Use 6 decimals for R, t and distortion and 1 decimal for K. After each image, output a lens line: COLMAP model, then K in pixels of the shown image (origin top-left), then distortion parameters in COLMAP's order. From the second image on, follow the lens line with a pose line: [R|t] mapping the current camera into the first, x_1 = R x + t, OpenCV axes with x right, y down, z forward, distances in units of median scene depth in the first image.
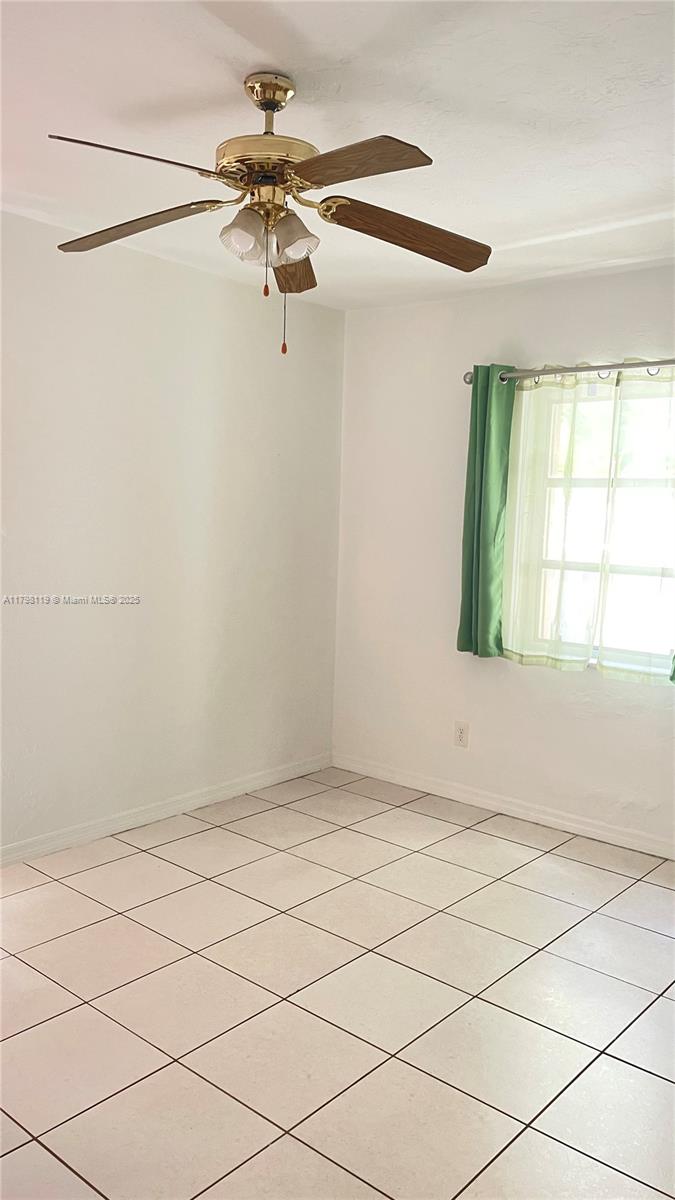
lens RADIAL K [[911.3, 0, 336.9], [0, 911.3, 627.6], [0, 0, 1]] dist [0.086094, -0.109007]
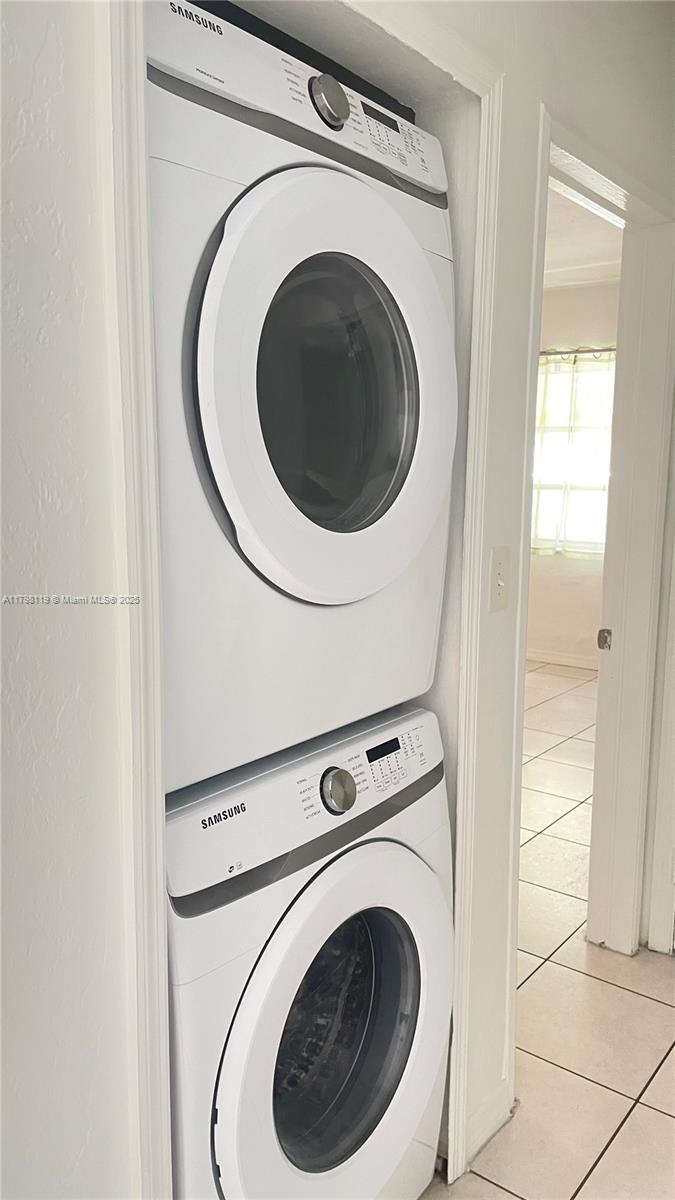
lens RADIAL K [[911.3, 0, 337.5], [0, 911.3, 604.3], [0, 0, 1]] dist [0.086094, -0.109007]
pose [[0.999078, -0.018380, 0.038802, -0.146932], [0.016873, 0.999103, 0.038828, 0.063663], [-0.039481, -0.038138, 0.998492, -0.497189]]
